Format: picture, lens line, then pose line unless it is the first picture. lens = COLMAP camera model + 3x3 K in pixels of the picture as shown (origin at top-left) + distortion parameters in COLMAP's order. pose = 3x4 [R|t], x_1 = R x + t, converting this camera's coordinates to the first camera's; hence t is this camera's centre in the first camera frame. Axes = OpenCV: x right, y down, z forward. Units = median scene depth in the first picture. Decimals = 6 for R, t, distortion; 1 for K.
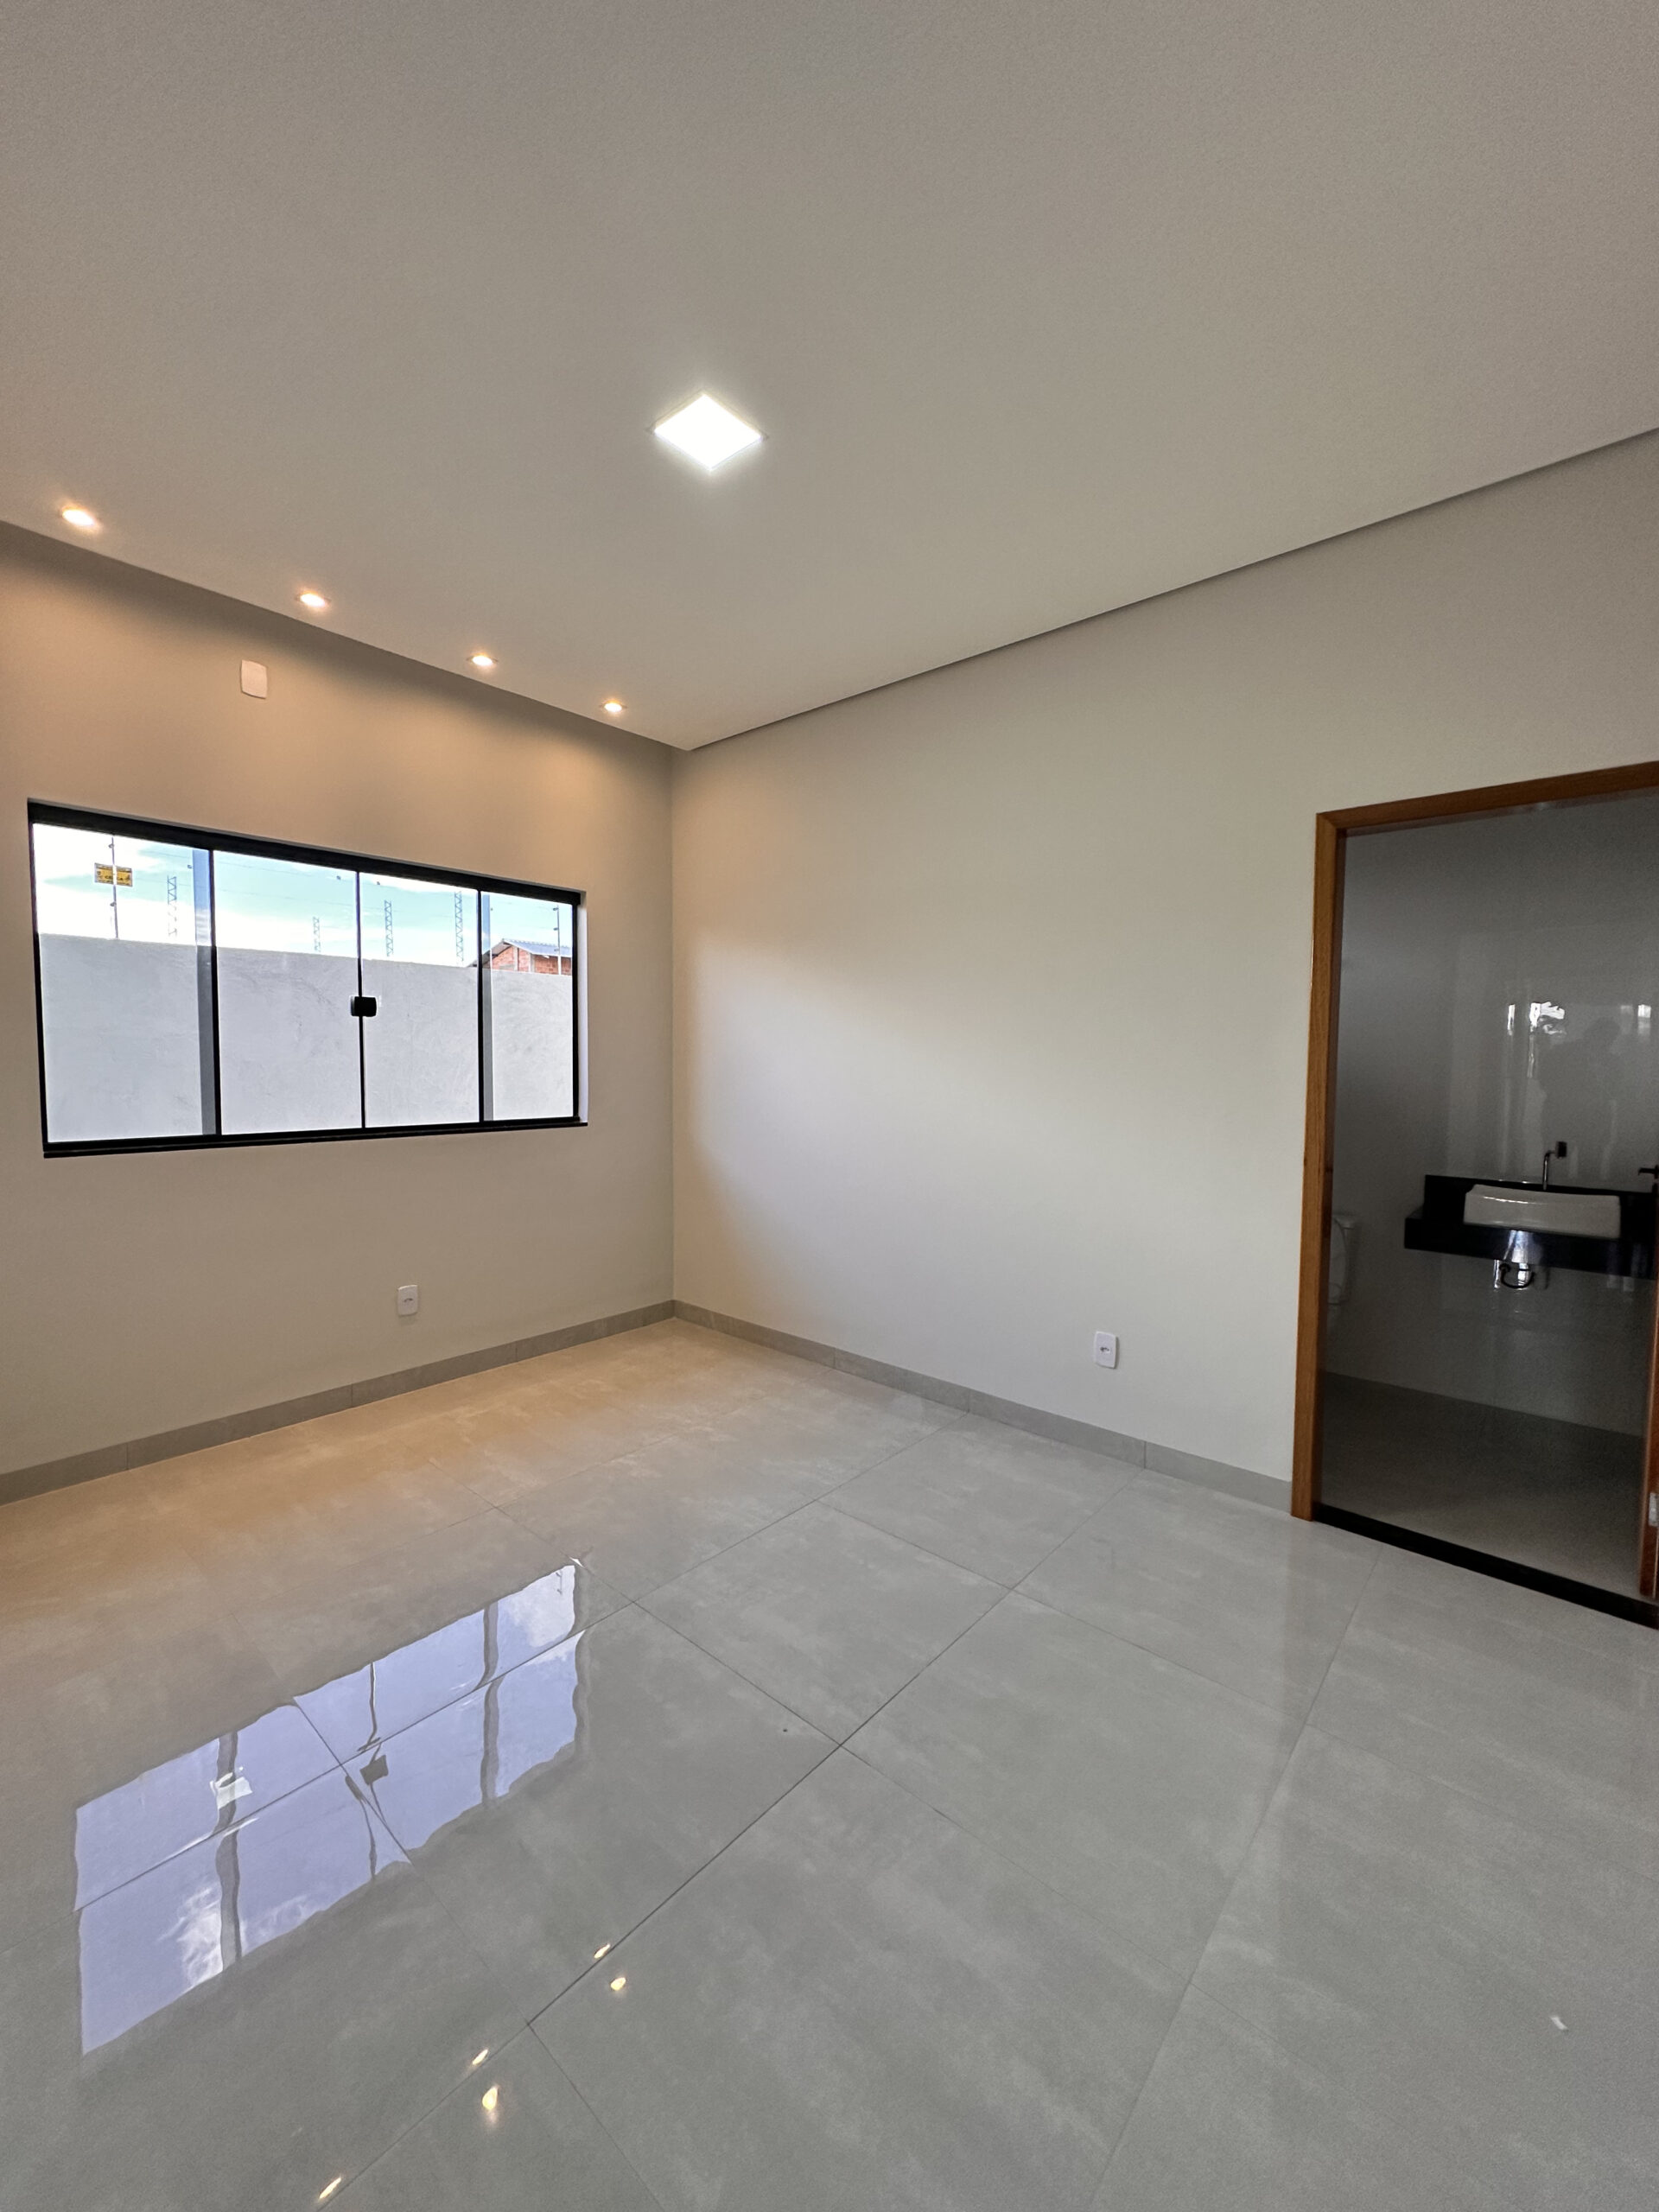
lens RADIAL K [[879.8, 0, 827.6], [0, 879.8, 1102.0], [0, 0, 1]] dist [-0.001668, -0.000218]
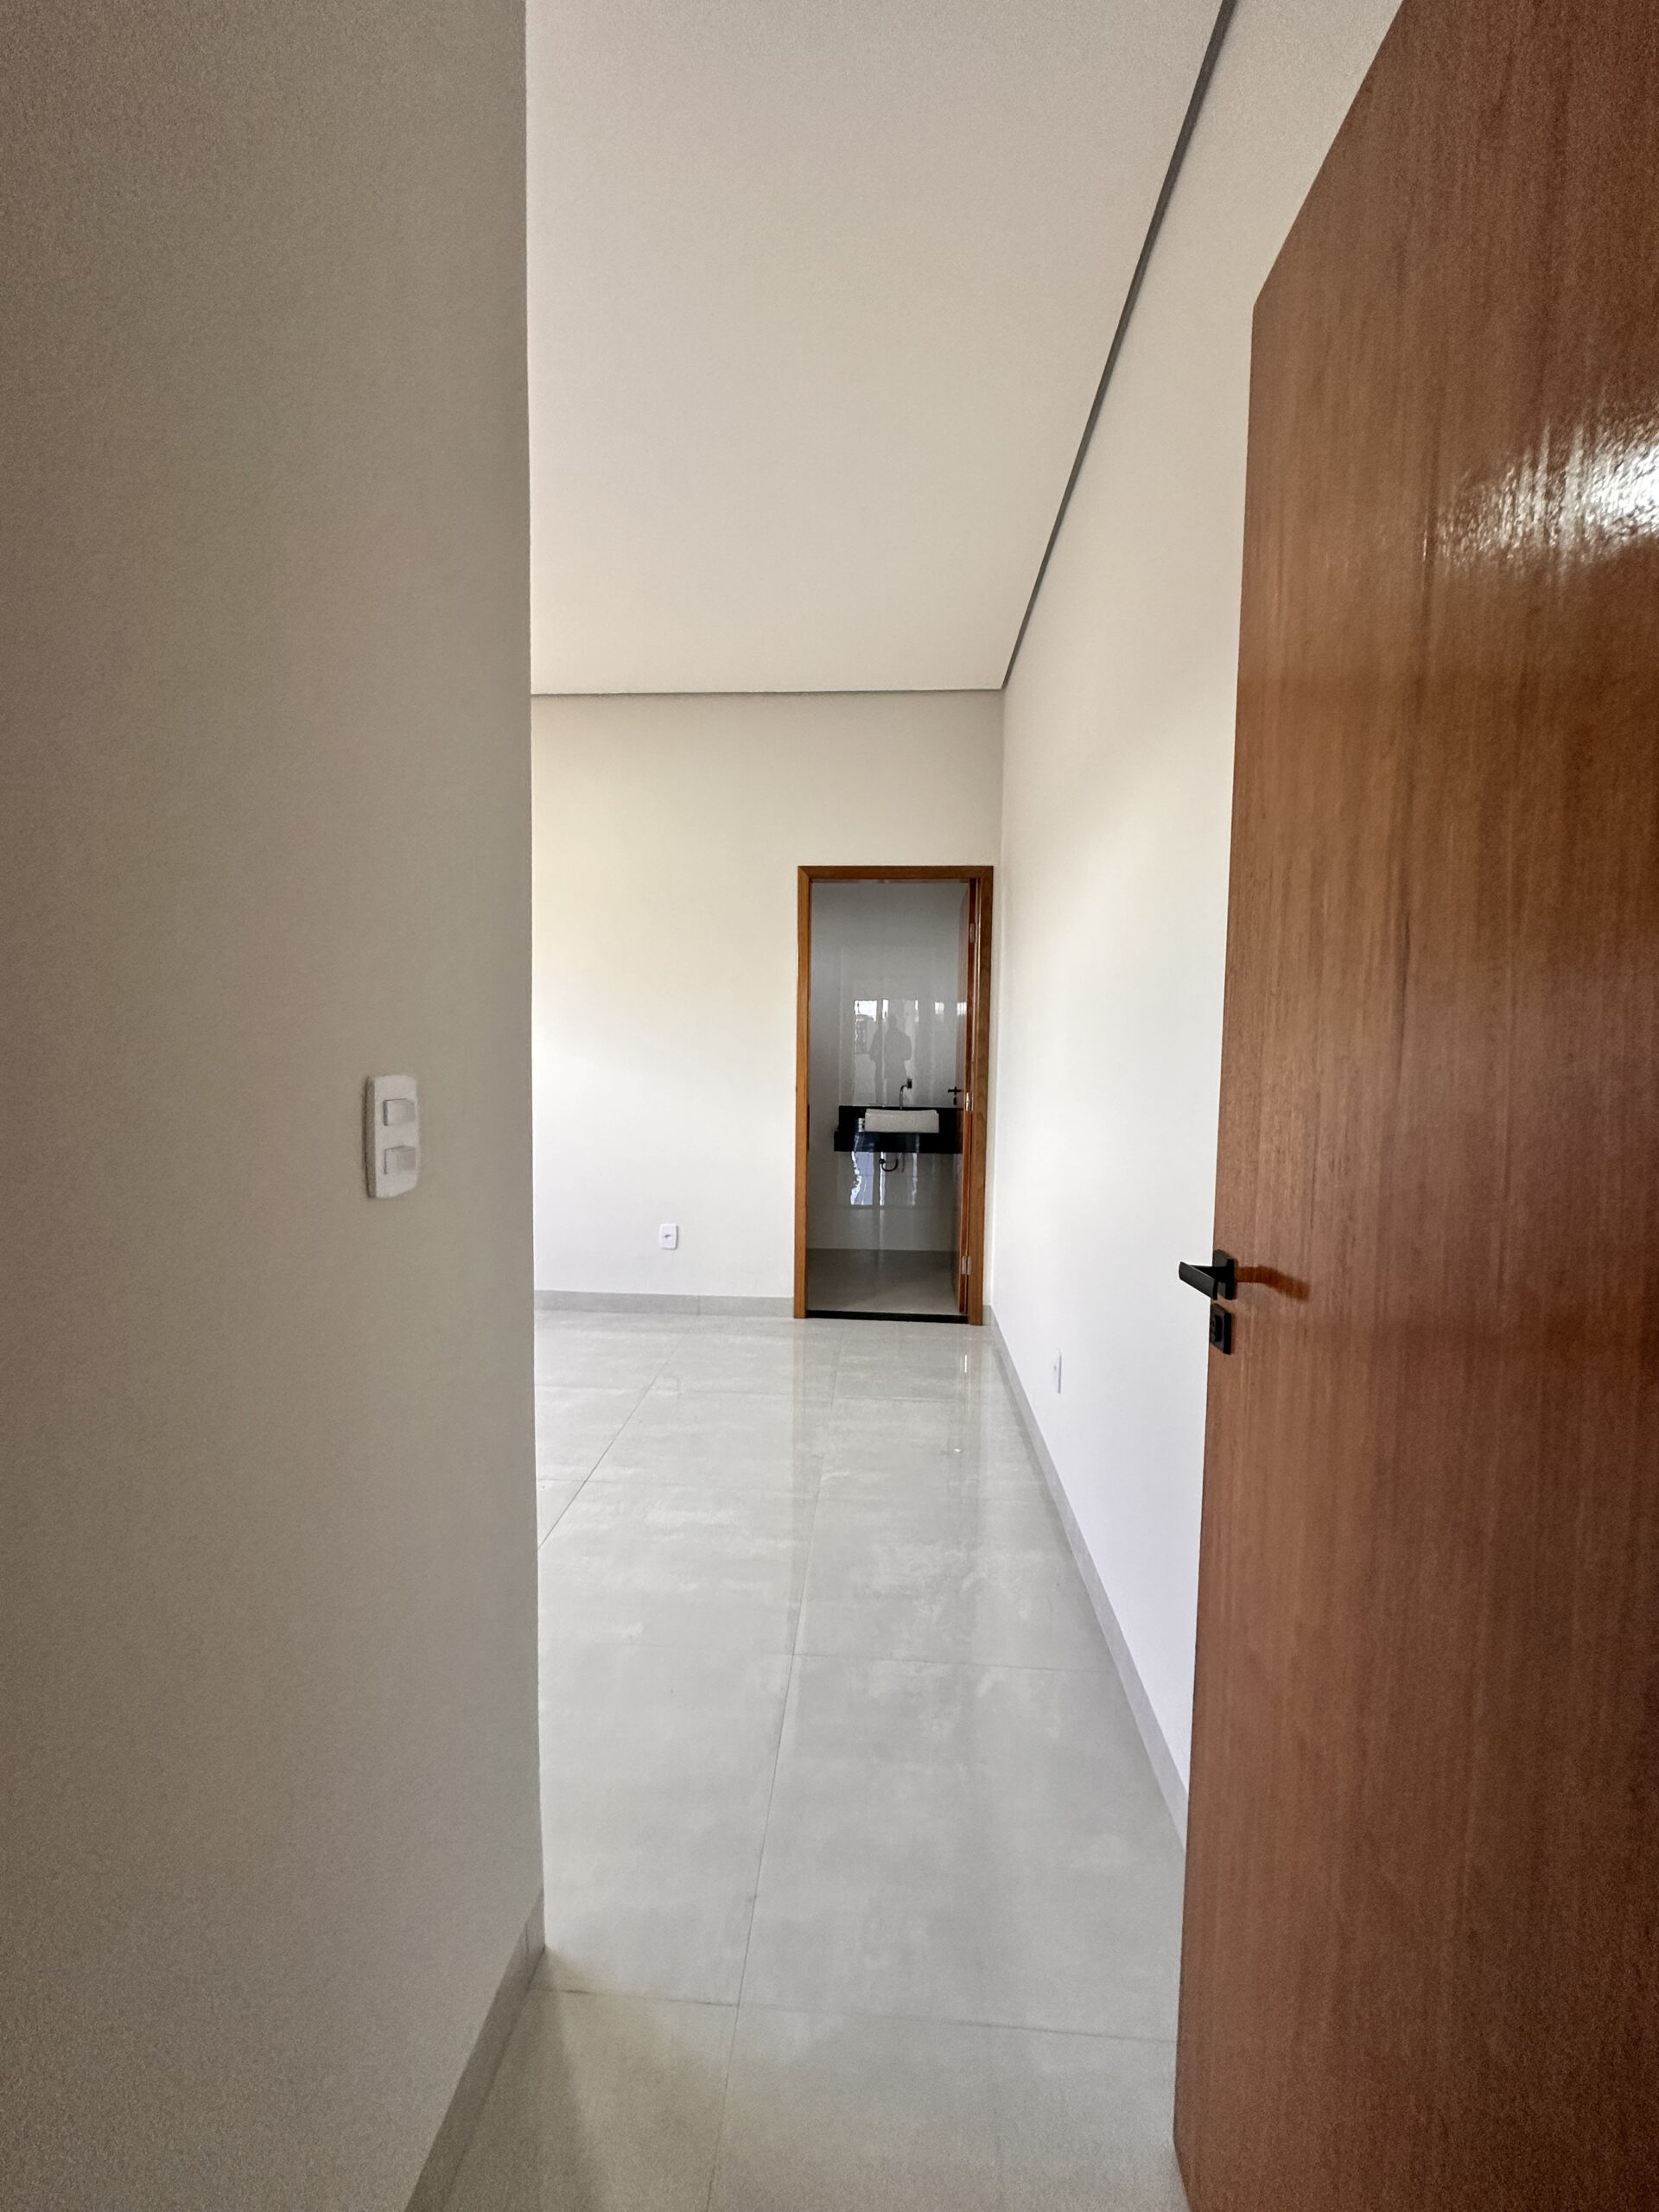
lens RADIAL K [[879.8, 0, 827.6], [0, 879.8, 1102.0], [0, 0, 1]] dist [-0.001668, -0.000218]
pose [[0.797108, -0.039009, 0.602576, -0.340174], [0.026431, 0.999209, 0.029723, 0.045150], [-0.603258, -0.007766, 0.797508, -0.263984]]
